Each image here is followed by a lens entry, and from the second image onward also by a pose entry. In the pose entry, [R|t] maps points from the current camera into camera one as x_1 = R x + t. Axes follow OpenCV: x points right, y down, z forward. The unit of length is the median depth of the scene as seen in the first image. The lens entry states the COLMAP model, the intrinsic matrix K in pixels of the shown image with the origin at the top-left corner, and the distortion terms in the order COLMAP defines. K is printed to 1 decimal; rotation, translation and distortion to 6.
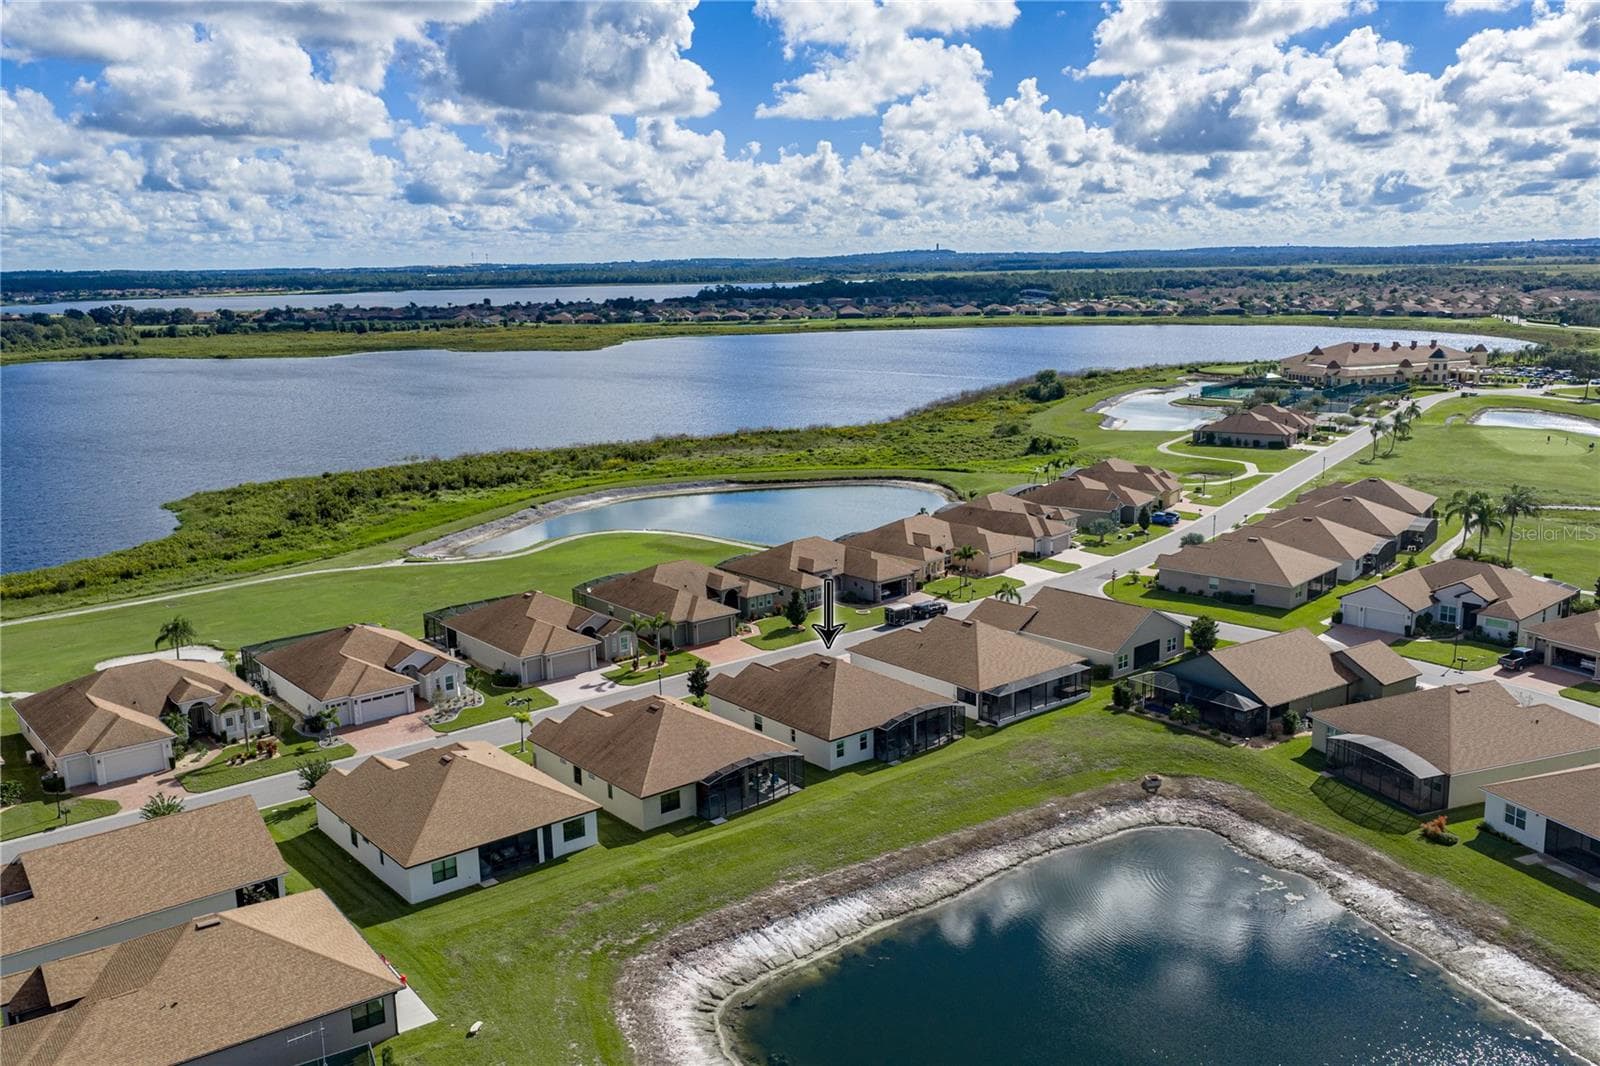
lens RADIAL K [[1357.6, 0, 801.2], [0, 1357.6, 555.8], [0, 0, 1]] dist [0.036685, -0.012566]
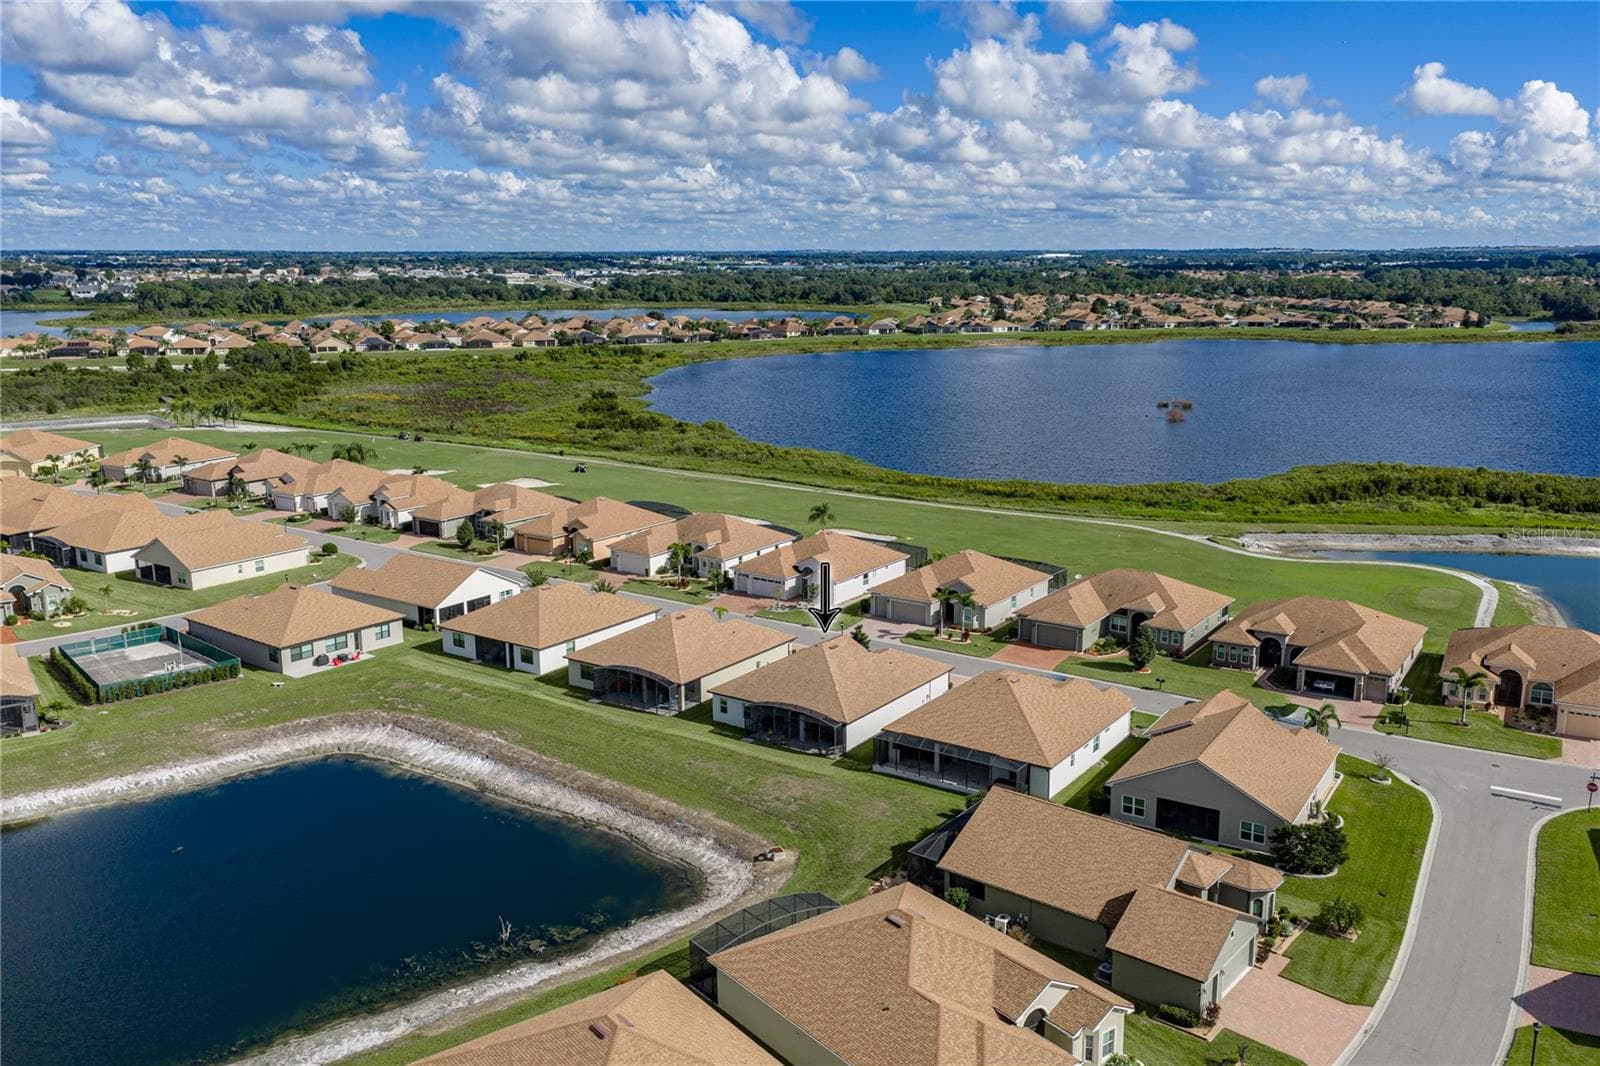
lens RADIAL K [[1331.2, 0, 791.5], [0, 1331.2, 533.0], [0, 0, 1]] dist [0.034113, -0.016381]
pose [[0.271694, 0.218221, -0.937316, 0.088081], [-0.209144, 0.964064, 0.163825, -0.015402], [0.939383, 0.151524, 0.307570, 0.061104]]
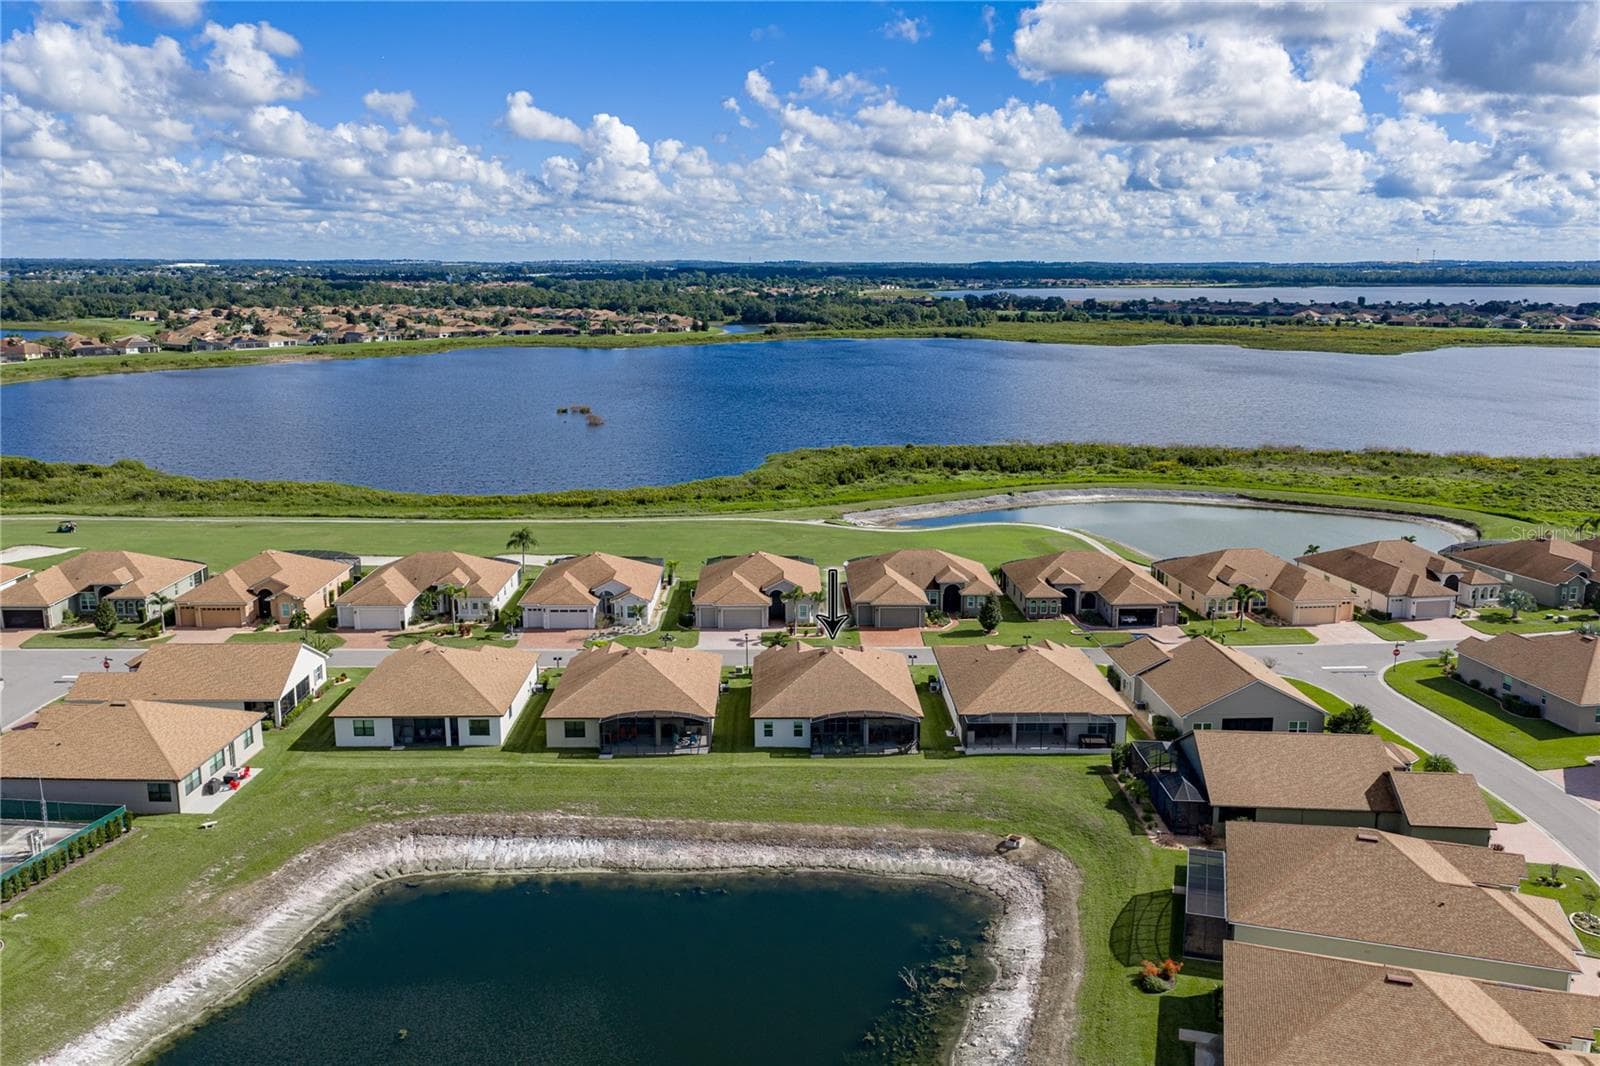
lens RADIAL K [[1331.2, 0, 791.5], [0, 1331.2, 533.0], [0, 0, 1]] dist [0.034113, -0.016381]
pose [[0.781050, 0.145002, -0.607401, 0.056157], [-0.149926, 0.987761, 0.043017, -0.004721], [0.606204, 0.057467, 0.793230, 0.016203]]
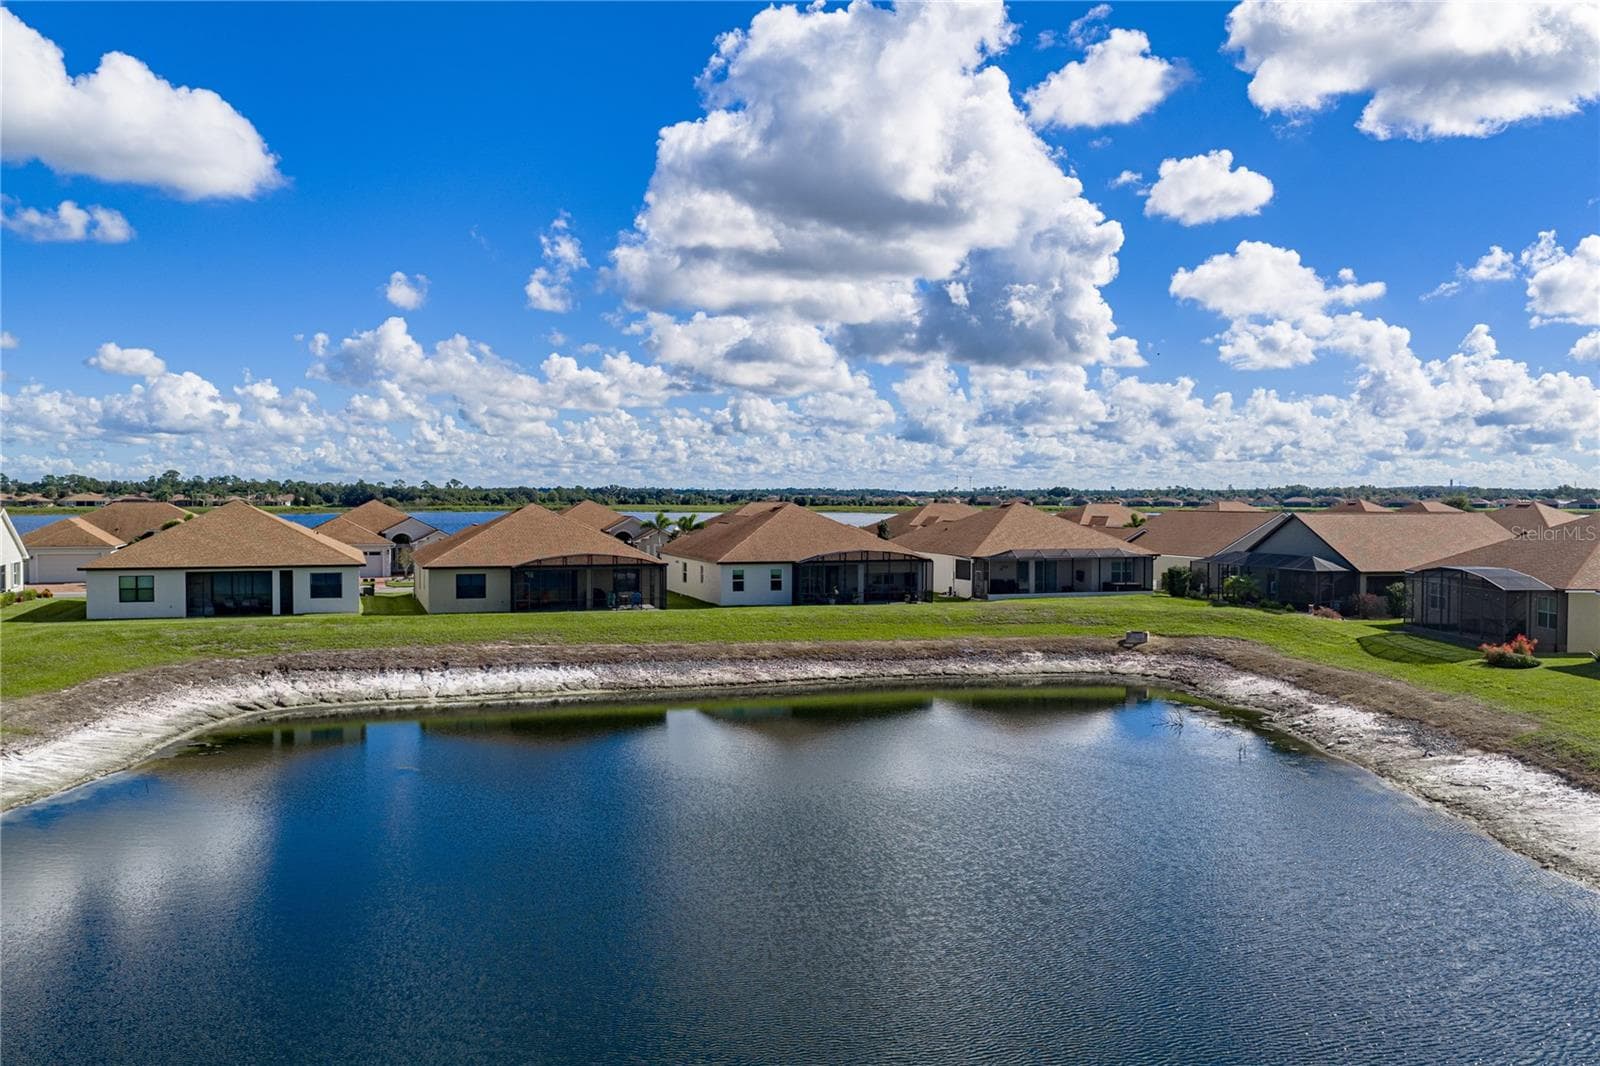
lens RADIAL K [[1331.2, 0, 791.5], [0, 1331.2, 533.0], [0, 0, 1]] dist [0.034113, -0.016381]
pose [[0.935230, 0.032173, -0.352576, 0.028376], [-0.095966, 0.981617, -0.164982, 0.020765], [0.340786, 0.188131, 0.921125, 0.026194]]
